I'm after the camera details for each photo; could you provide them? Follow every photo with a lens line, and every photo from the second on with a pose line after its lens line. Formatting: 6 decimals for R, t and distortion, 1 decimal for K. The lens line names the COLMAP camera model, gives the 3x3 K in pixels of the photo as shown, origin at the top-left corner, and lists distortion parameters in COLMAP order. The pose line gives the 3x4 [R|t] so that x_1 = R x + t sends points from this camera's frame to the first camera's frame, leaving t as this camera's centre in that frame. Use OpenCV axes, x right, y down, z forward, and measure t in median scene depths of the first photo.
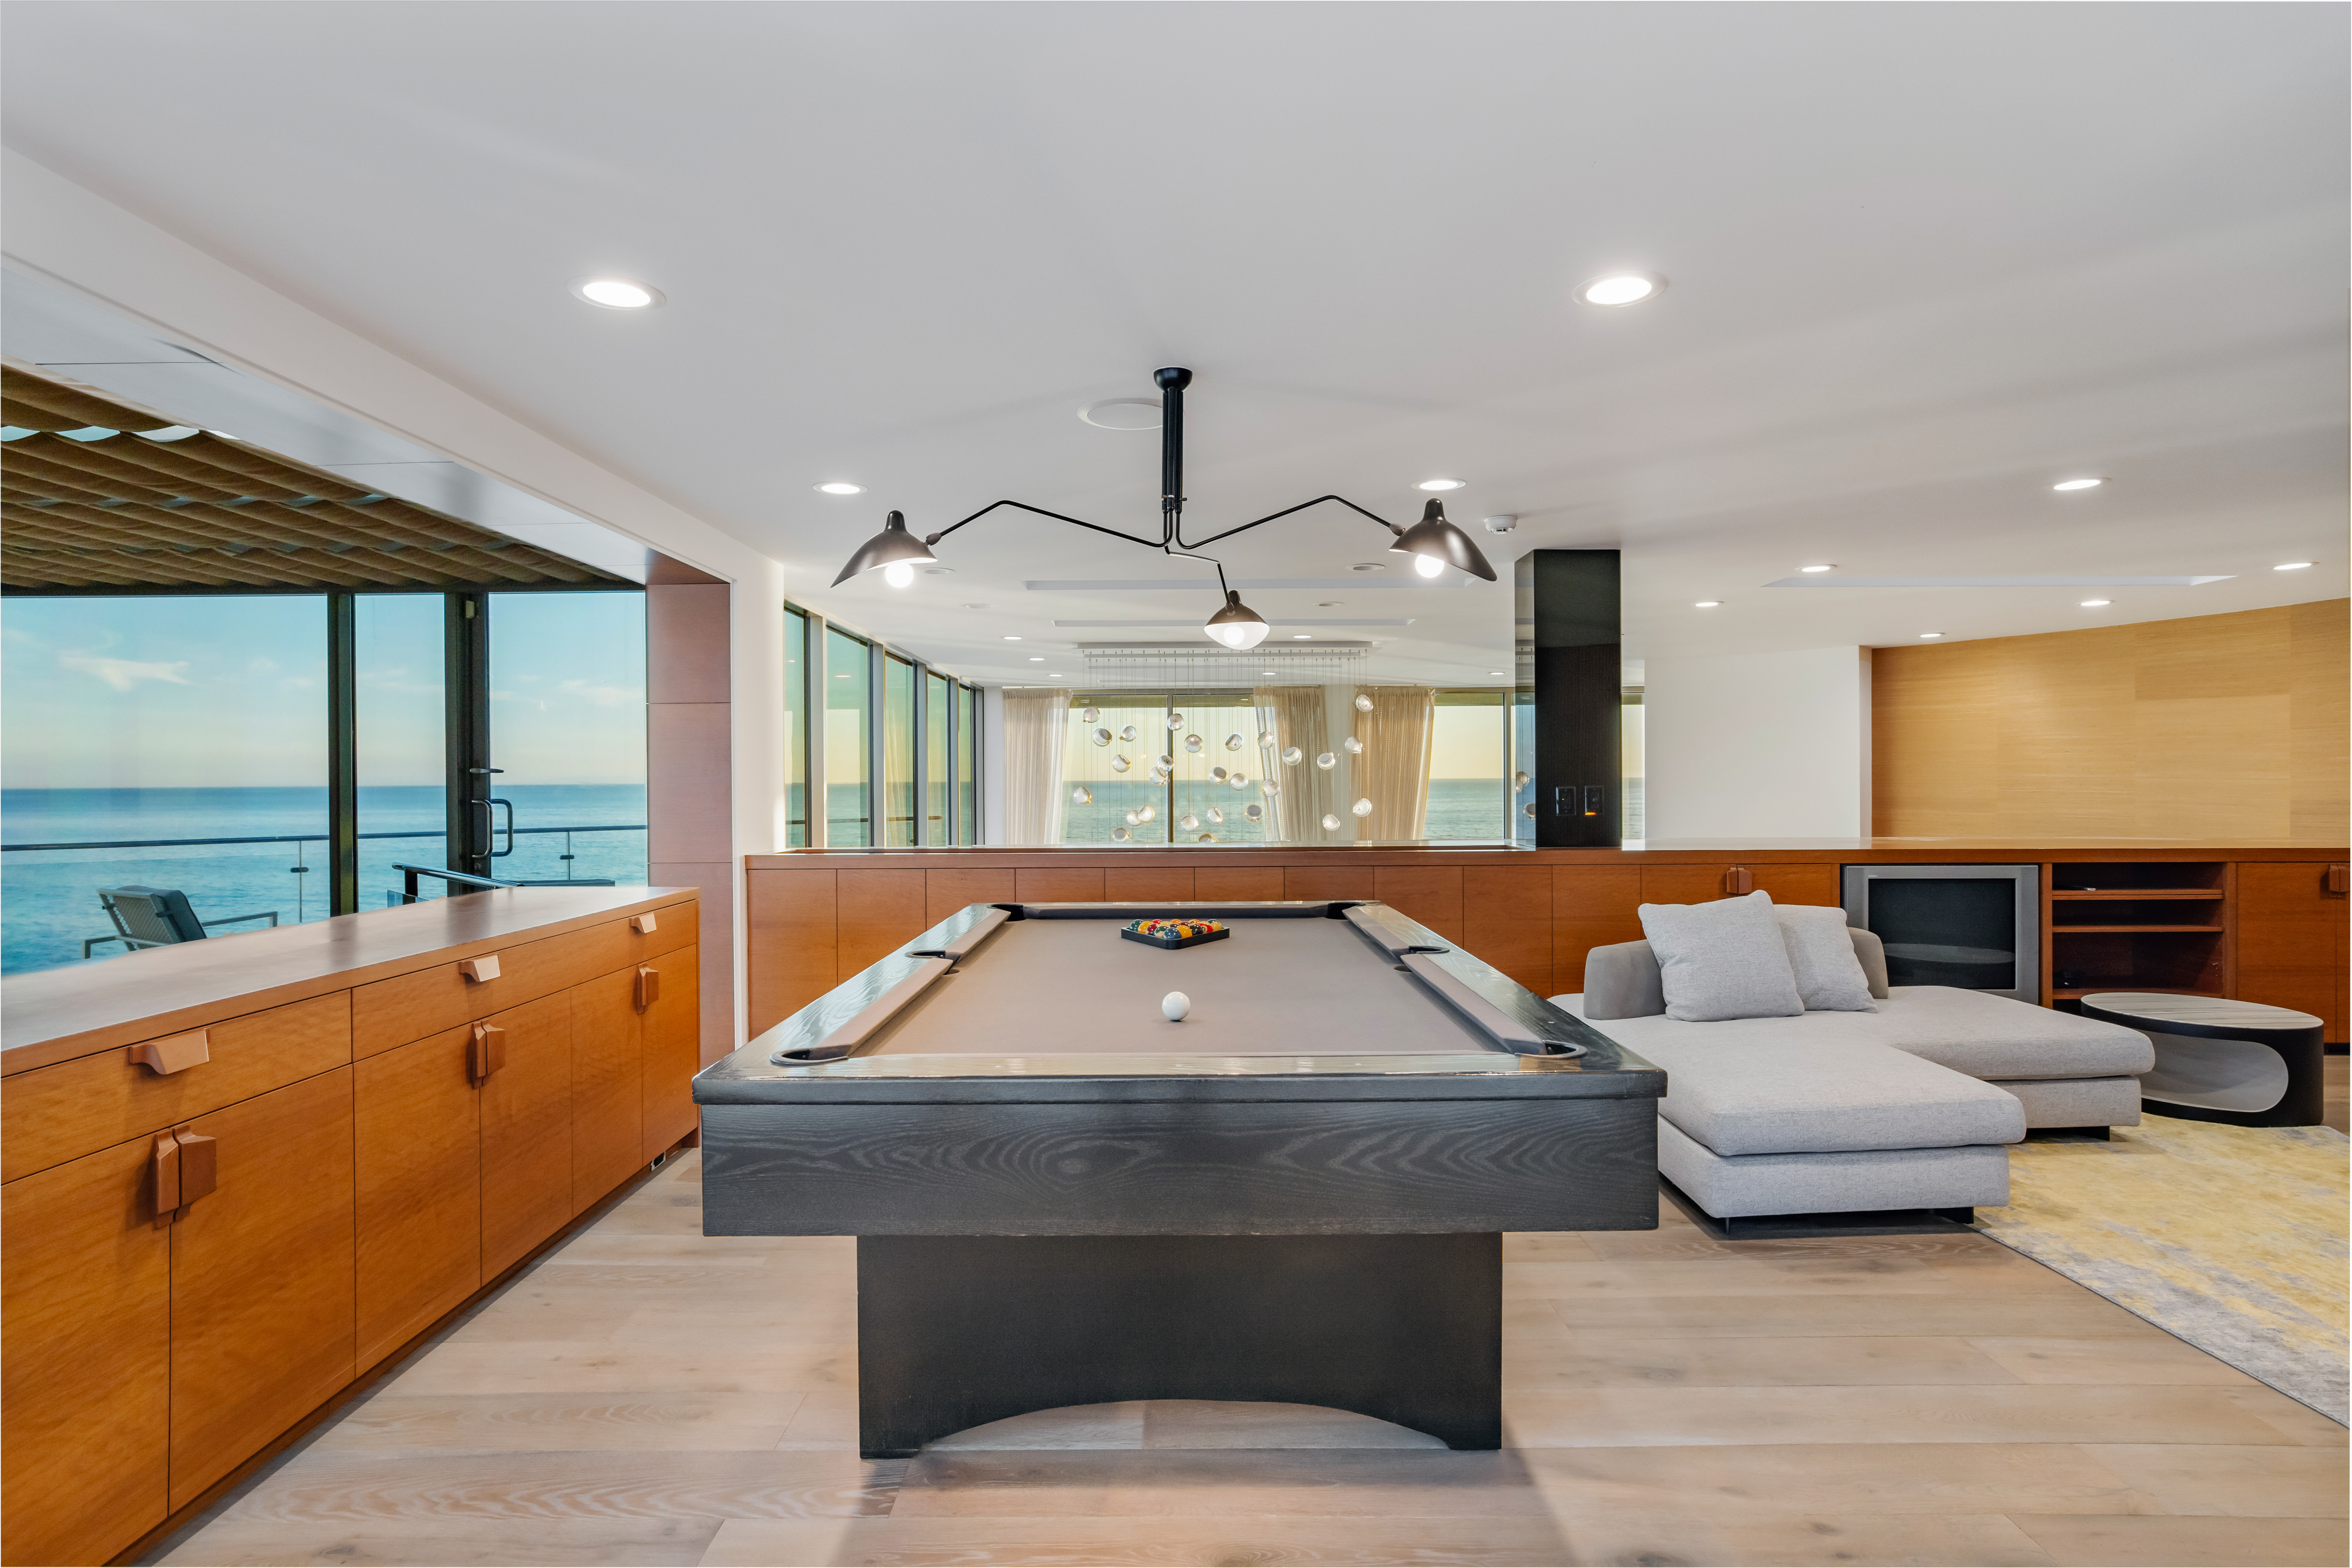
lens RADIAL K [[1245.4, 0, 1181.1], [0, 1245.4, 772.3], [0, 0, 1]] dist [-0.021149, 0.014881]
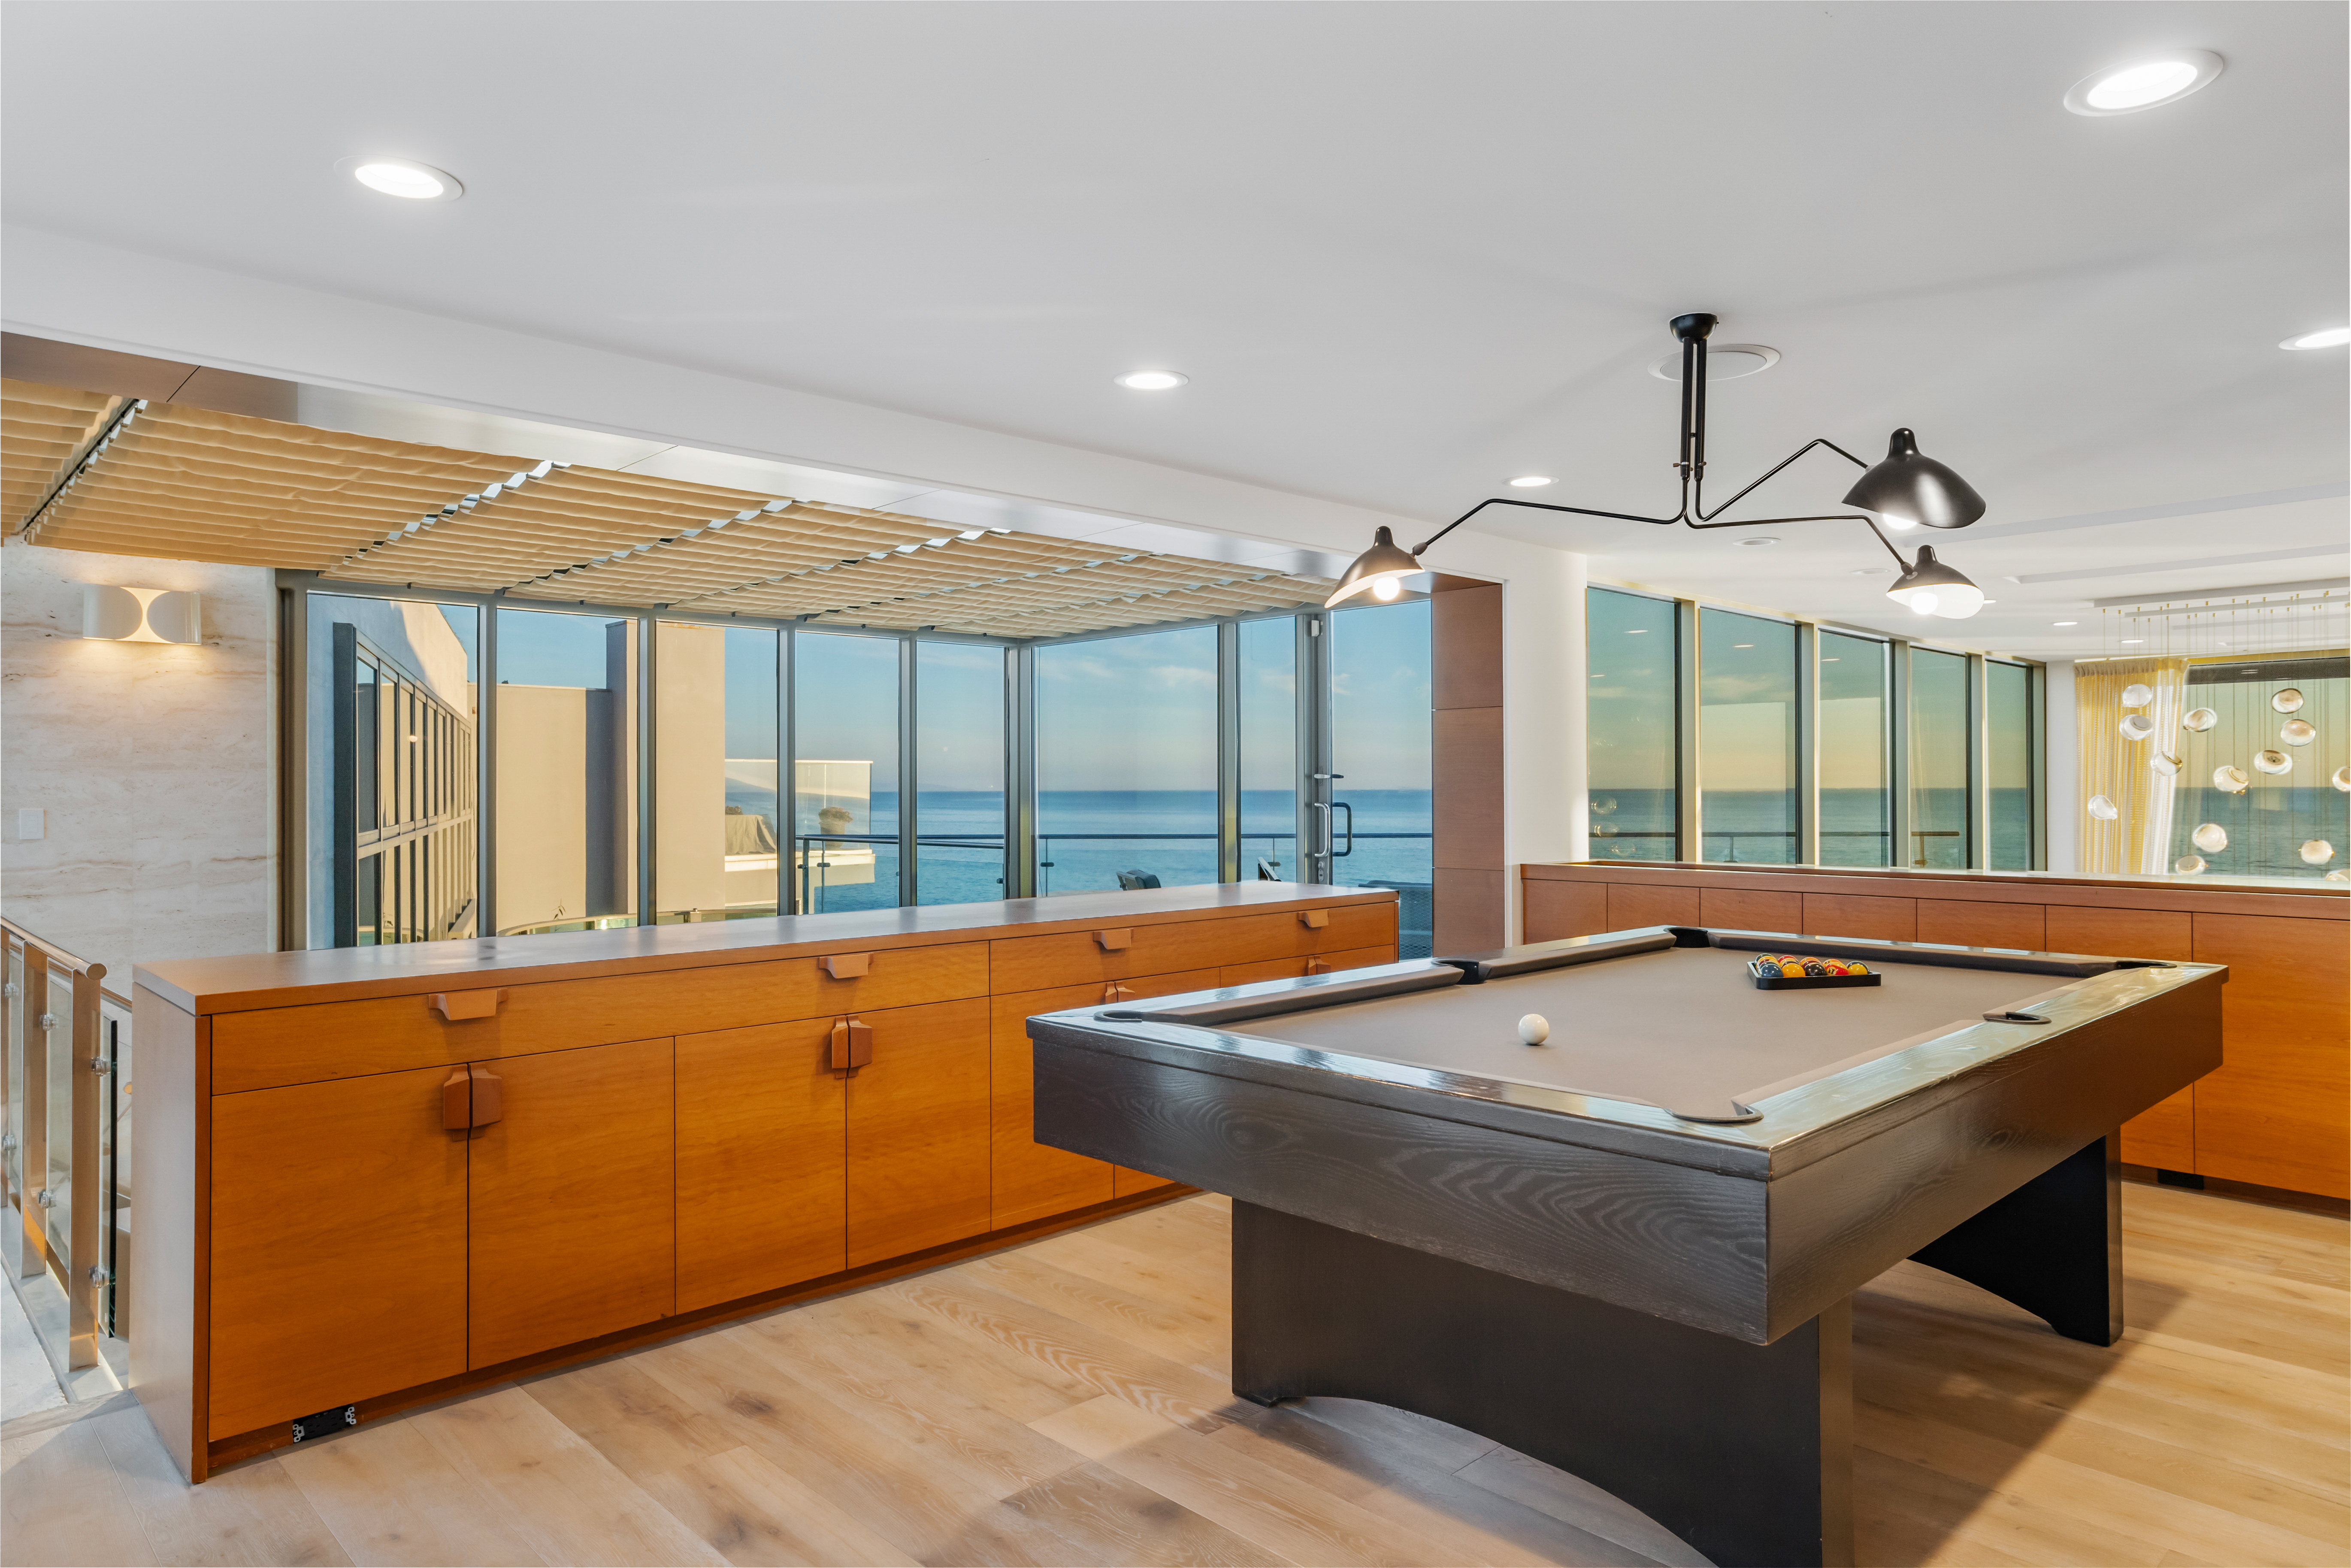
lens RADIAL K [[1457.1, 0, 1134.7], [0, 1457.1, 746.6], [0, 0, 1]] dist [-0.023891, -0.001054]
pose [[0.679431, -0.017060, -0.733541, 0.553505], [0.002564, 0.999779, -0.020877, -0.002769], [0.733734, 0.012303, 0.679325, 0.031879]]
